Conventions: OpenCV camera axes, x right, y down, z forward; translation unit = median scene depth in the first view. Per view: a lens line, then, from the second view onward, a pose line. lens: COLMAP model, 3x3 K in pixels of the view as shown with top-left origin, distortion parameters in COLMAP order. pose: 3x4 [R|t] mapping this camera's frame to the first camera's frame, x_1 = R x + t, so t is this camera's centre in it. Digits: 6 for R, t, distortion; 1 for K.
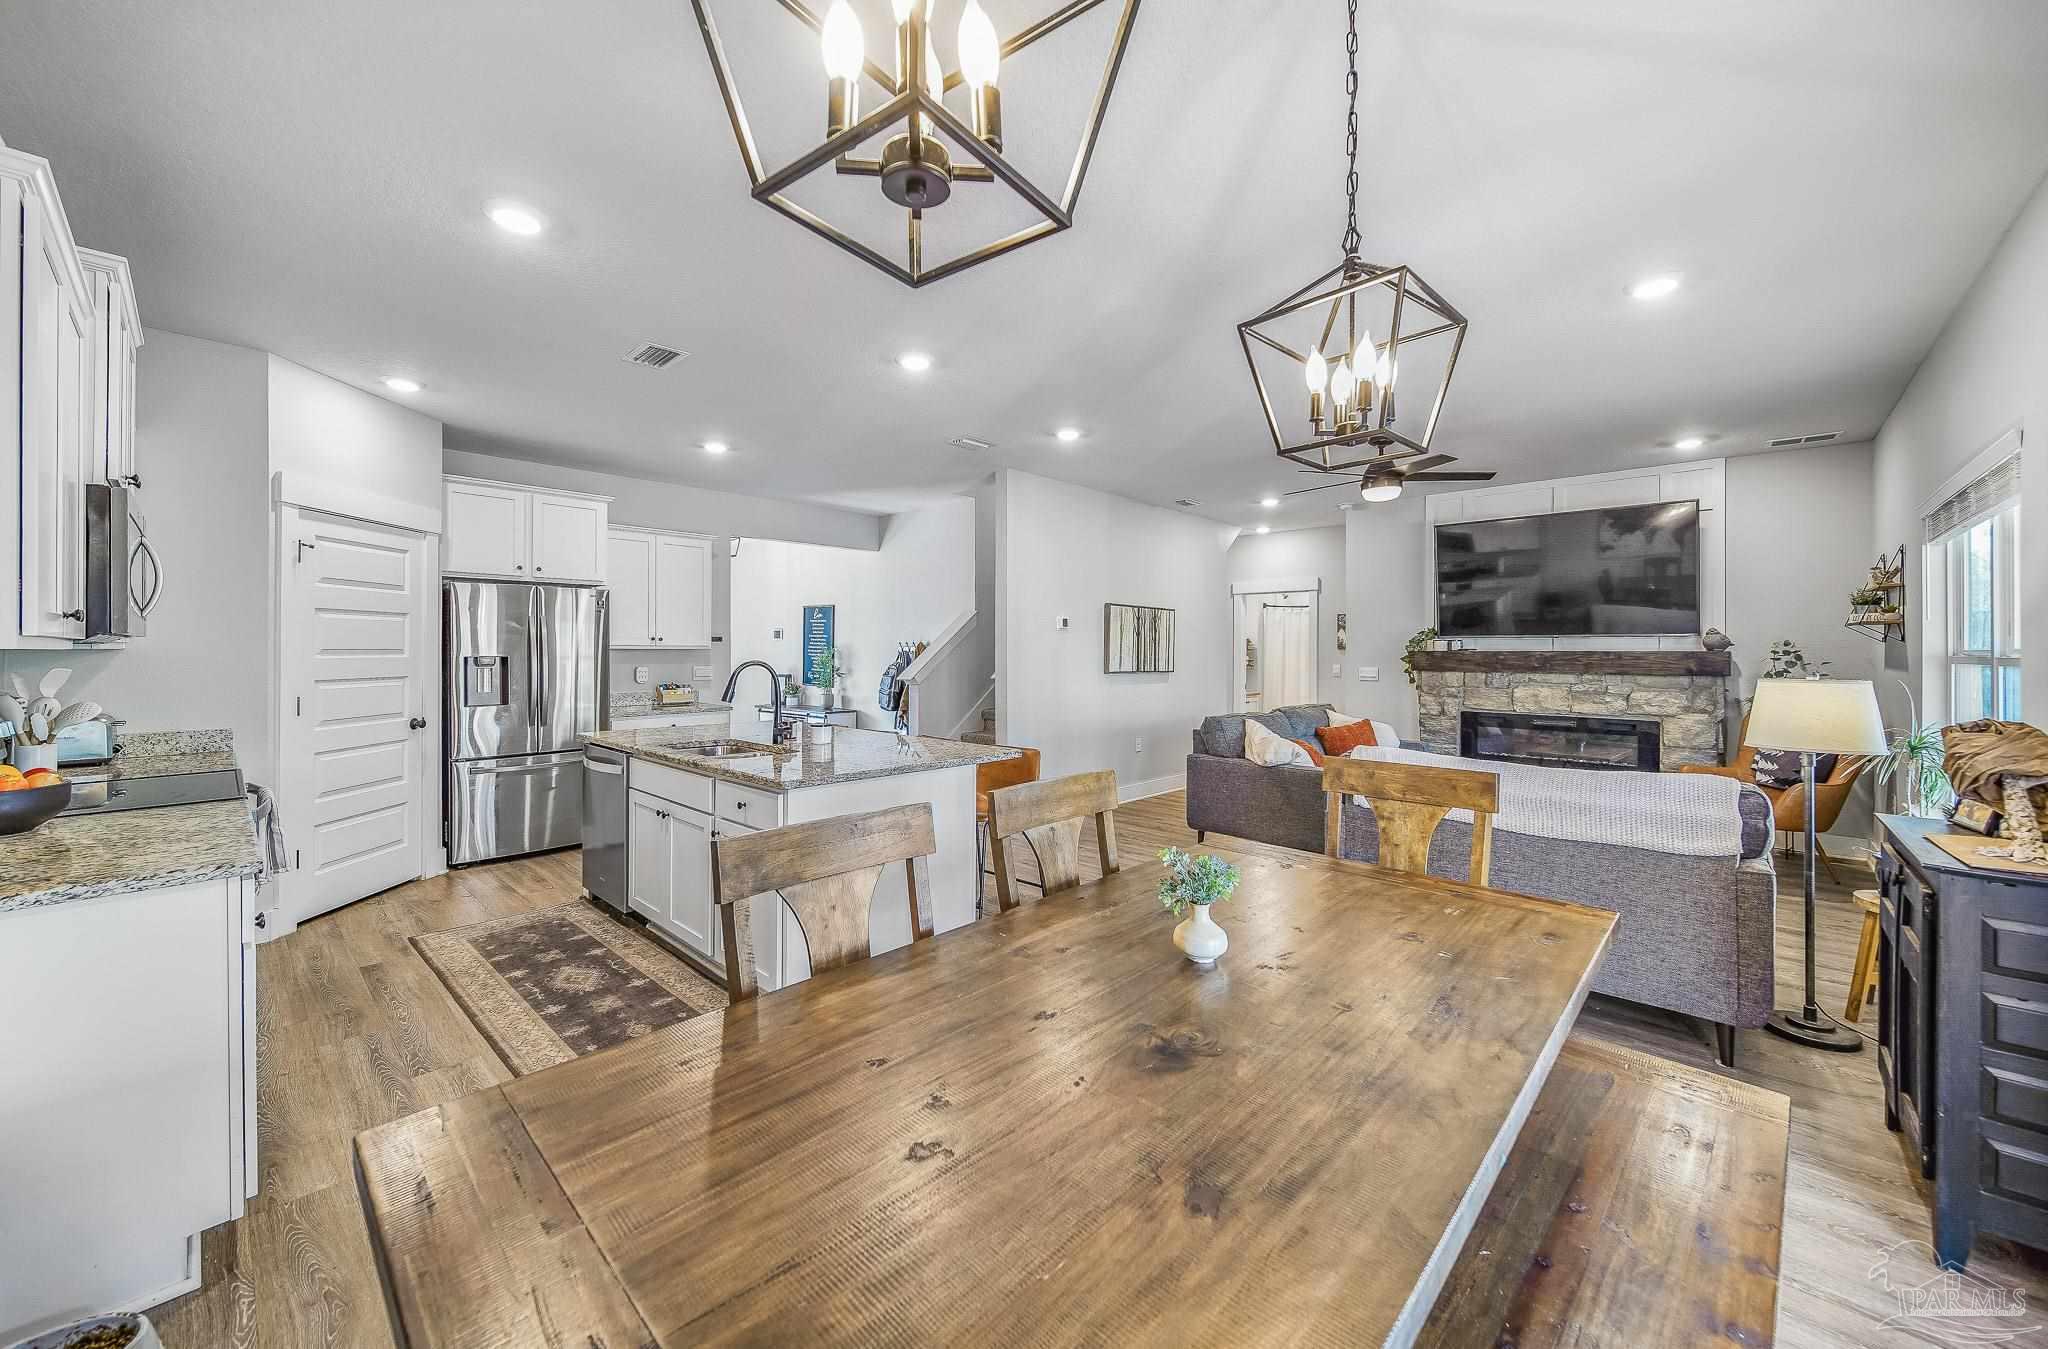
lens RADIAL K [[771.6, 0, 1028.0], [0, 771.6, 647.8], [0, 0, 1]] dist [0.001579, -0.001355]
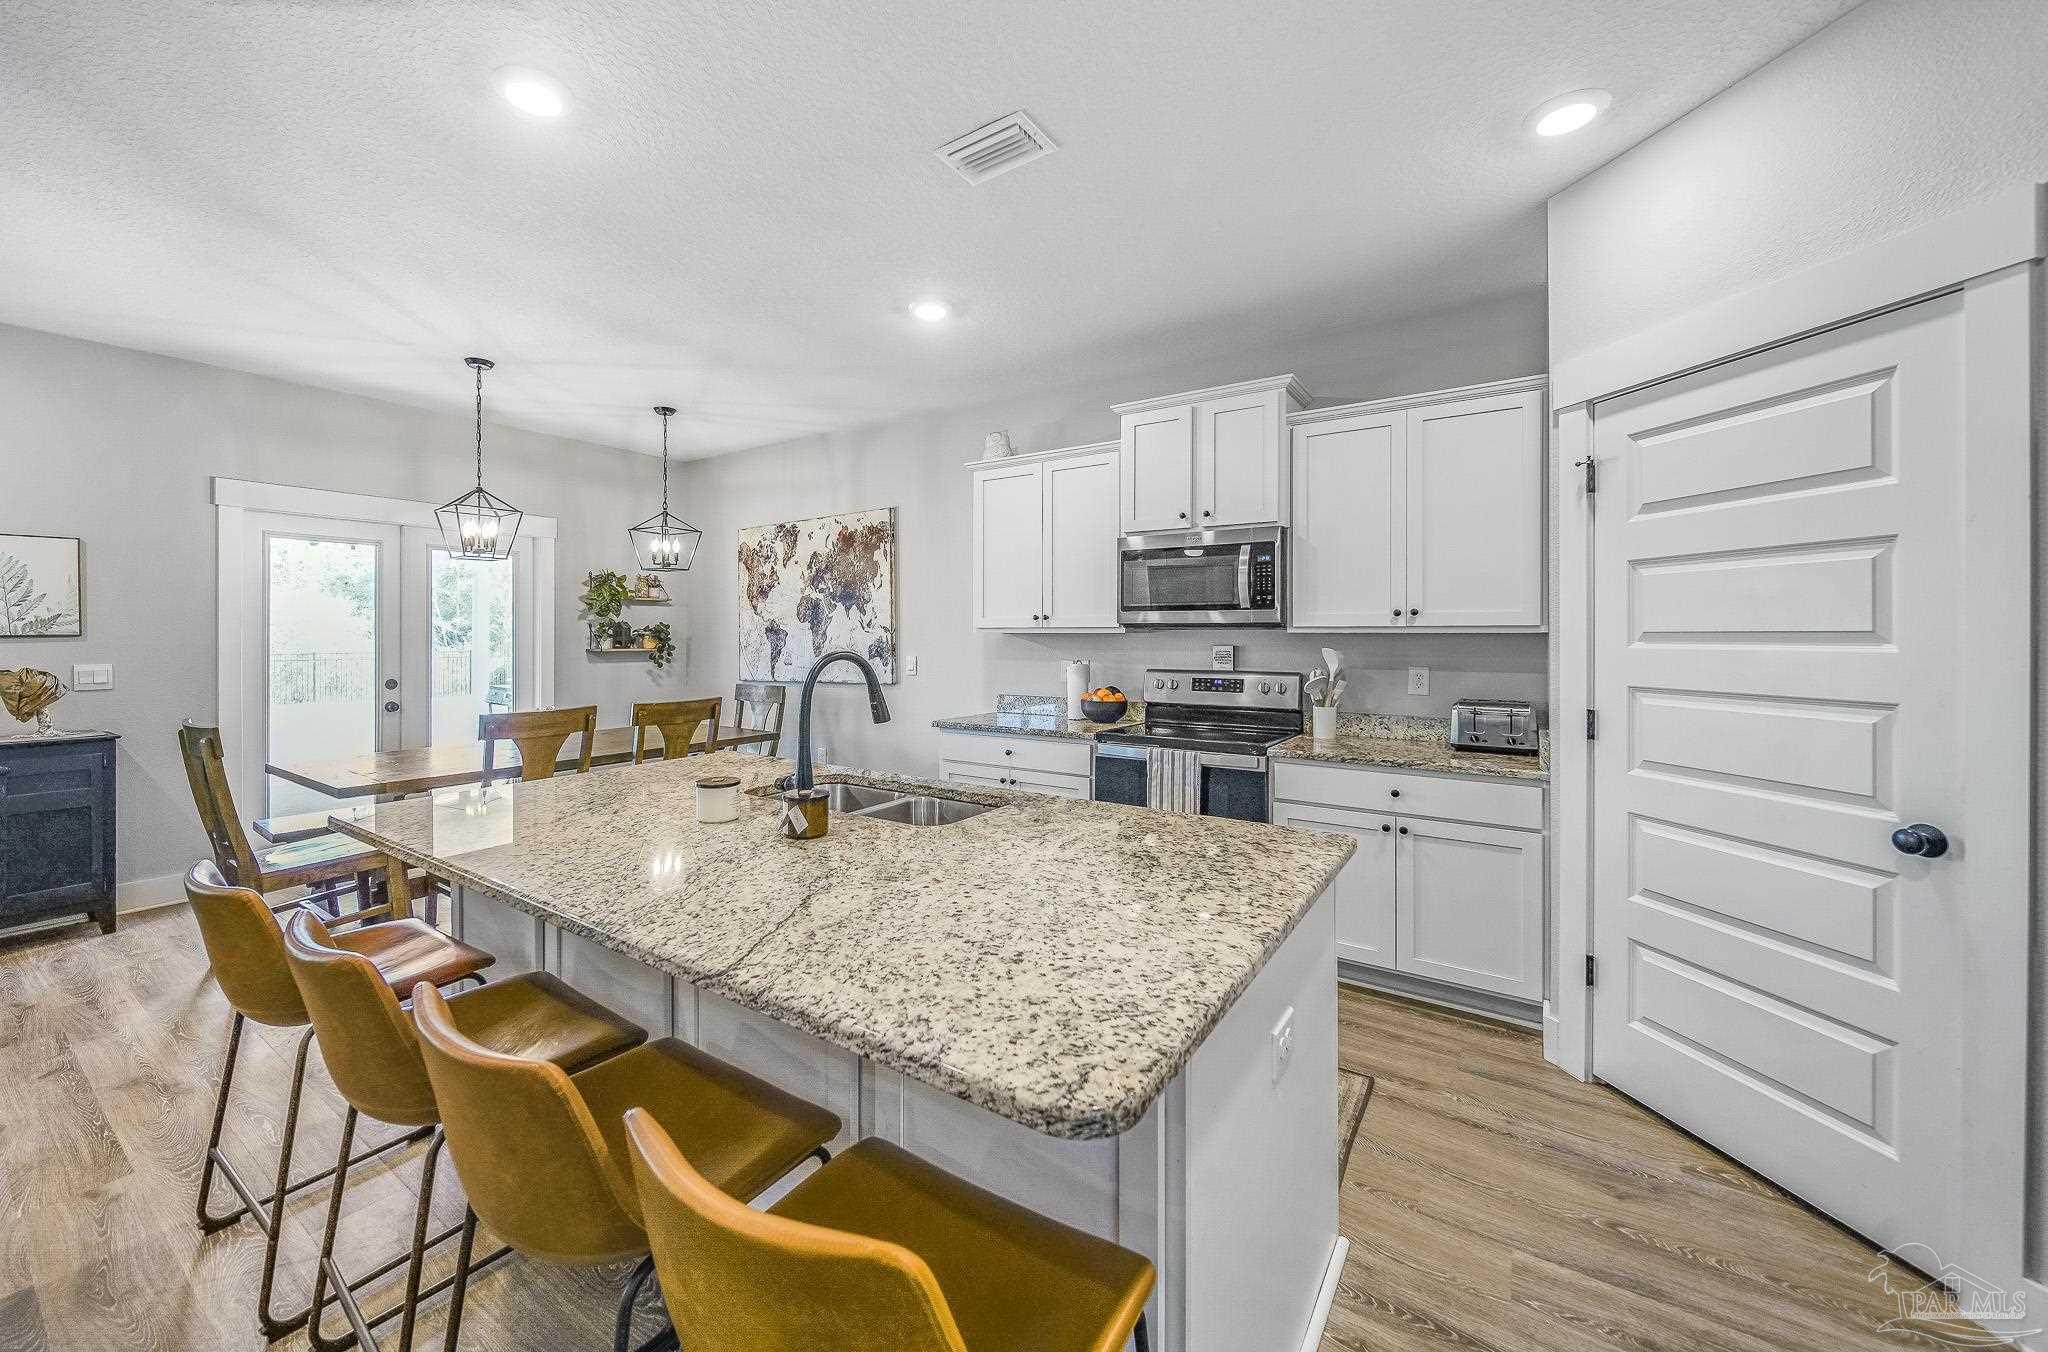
lens RADIAL K [[771.6, 0, 980.9], [0, 771.6, 636.4], [0, 0, 1]] dist [0.001579, -0.001355]
pose [[-0.991418, 0.000305, -0.130733, -0.253902], [-0.000026, 0.999997, 0.002530, 0.002373], [0.130733, 0.002512, -0.991414, 1.041003]]
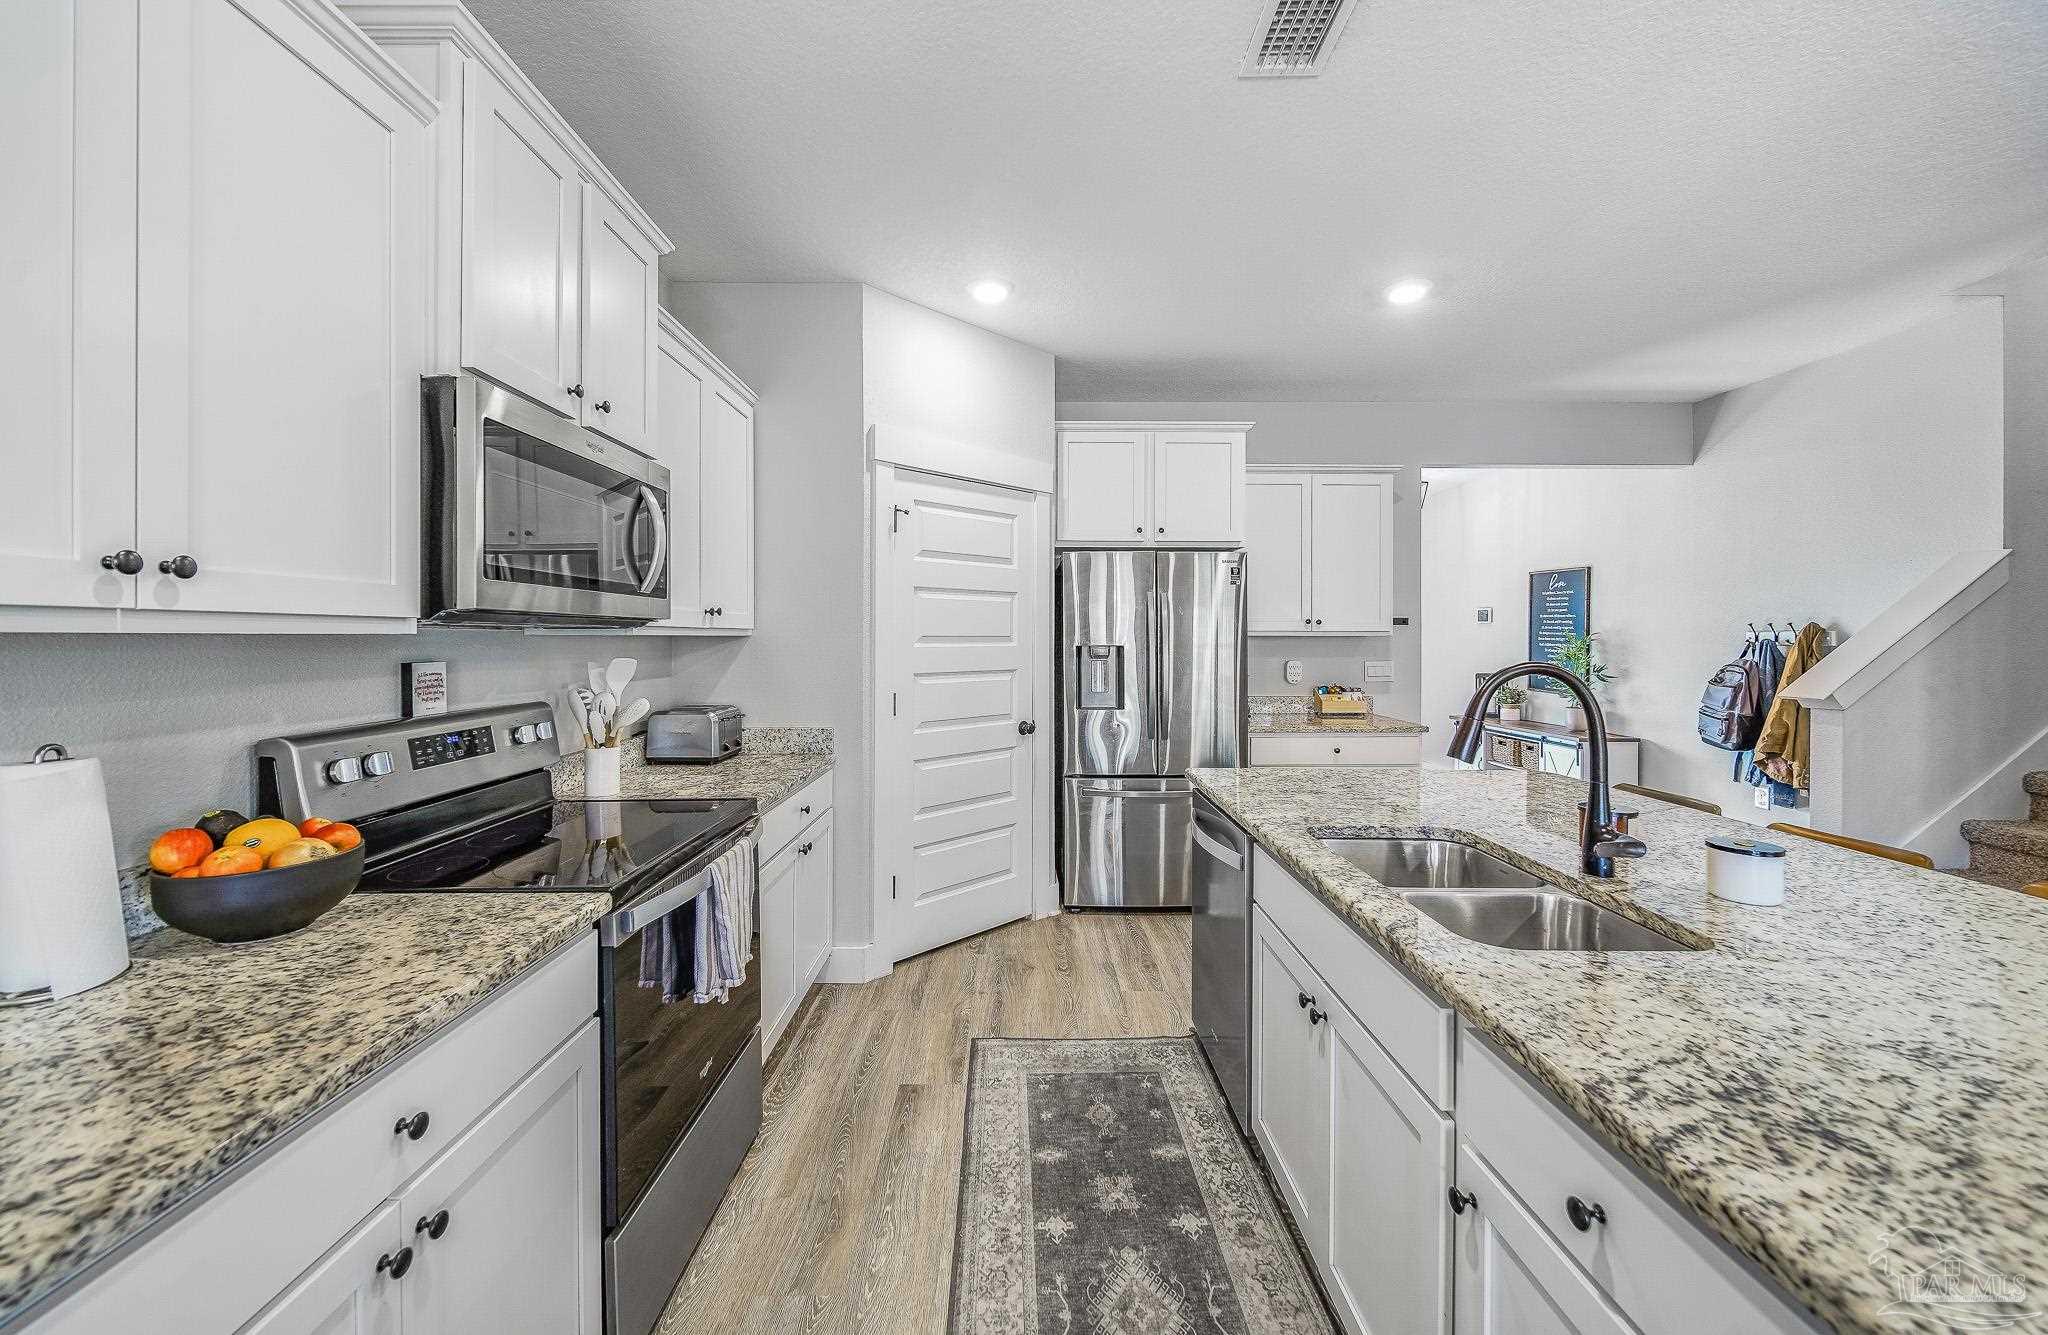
lens RADIAL K [[777.9, 0, 1007.5], [0, 777.9, 639.5], [0, 0, 1]] dist [-0.001917, -0.000552]
pose [[0.673787, 0.001393, -0.738924, -0.160988], [0.001500, 0.999994, 0.003253, 0.002048], [0.738924, -0.003300, 0.673781, 0.349772]]
